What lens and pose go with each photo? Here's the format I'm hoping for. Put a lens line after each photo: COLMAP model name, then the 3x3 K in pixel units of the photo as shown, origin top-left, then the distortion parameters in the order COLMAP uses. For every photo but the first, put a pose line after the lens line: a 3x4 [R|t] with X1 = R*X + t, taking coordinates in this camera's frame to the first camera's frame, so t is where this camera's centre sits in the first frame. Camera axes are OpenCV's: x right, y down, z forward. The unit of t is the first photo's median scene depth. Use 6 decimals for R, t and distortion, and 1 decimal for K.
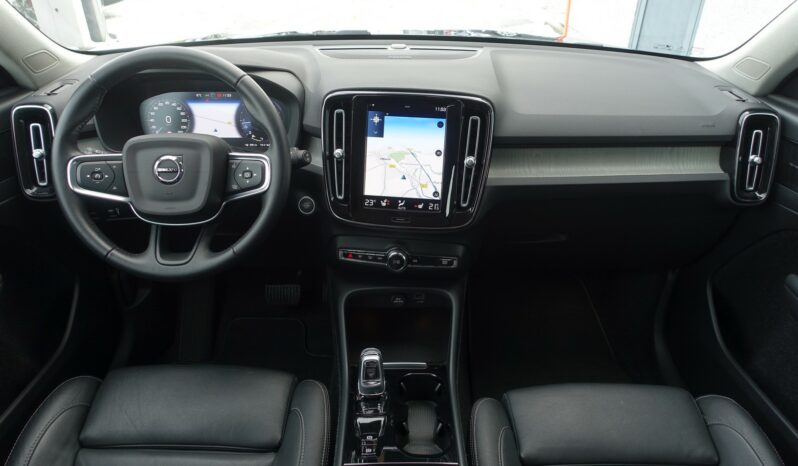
lens RADIAL K [[555.2, 0, 404.0], [0, 555.2, 232.3], [0, 0, 1]] dist [0.002998, -0.006549]
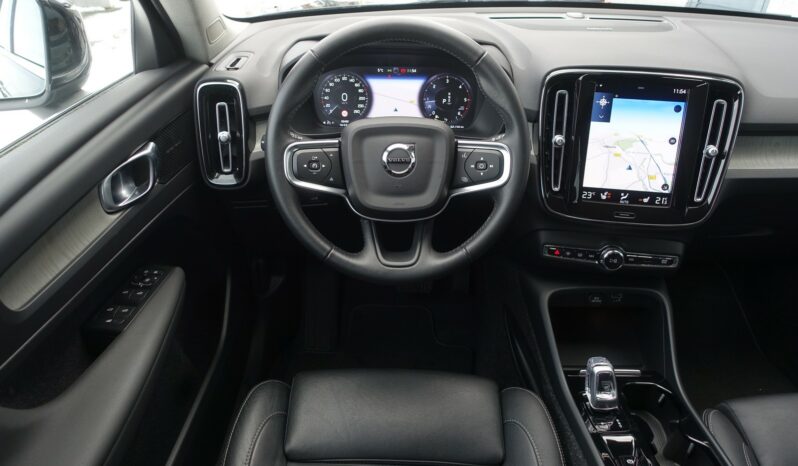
lens RADIAL K [[555.2, 0, 400.7], [0, 555.2, 234.7], [0, 0, 1]] dist [0.002998, -0.006549]
pose [[0.999935, 0.011287, -0.001686, -0.368606], [-0.011152, 0.997778, 0.065681, -0.046045], [0.002424, -0.065658, 0.997839, 0.099063]]
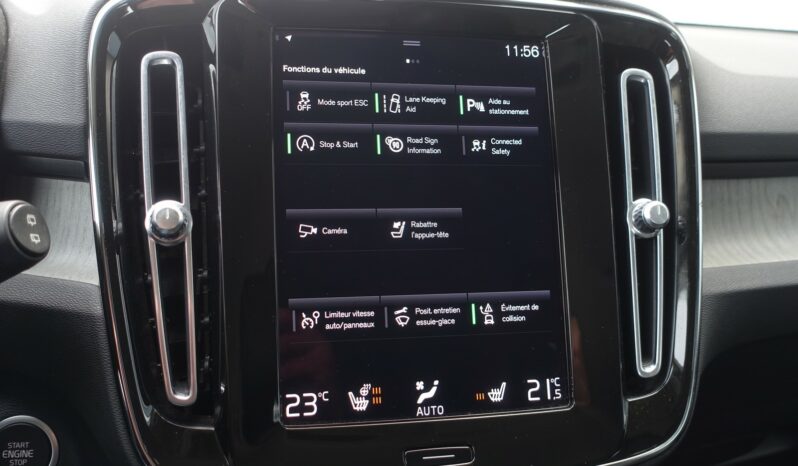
lens RADIAL K [[765.1, 0, 397.2], [0, 765.1, 232.2], [0, 0, 1]] dist [-0.012270, 0.000000]
pose [[0.948303, -0.054373, 0.312673, -0.127465], [0.136472, 0.959338, -0.247076, -0.037814], [-0.286525, 0.276974, 0.917163, 0.661709]]
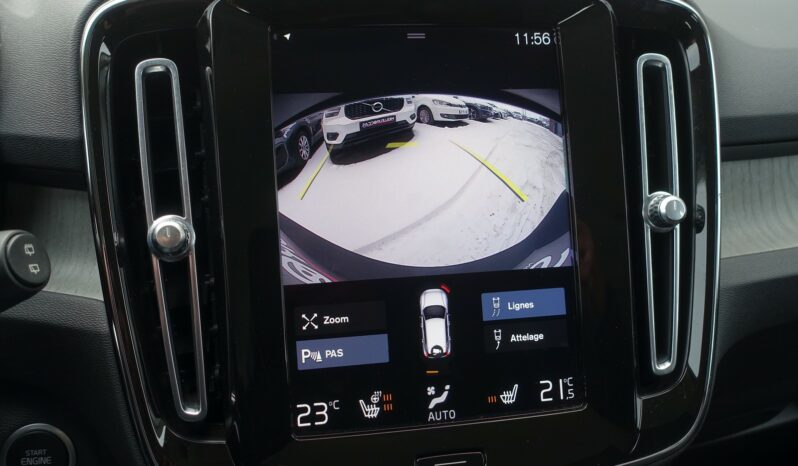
lens RADIAL K [[765.1, 0, 402.2], [0, 765.1, 225.2], [0, 0, 1]] dist [-0.012270, 0.000000]
pose [[0.953198, -0.102101, 0.284585, -0.115387], [0.153029, 0.974709, -0.162864, -0.075653], [-0.260759, 0.198792, 0.944715, 0.658941]]
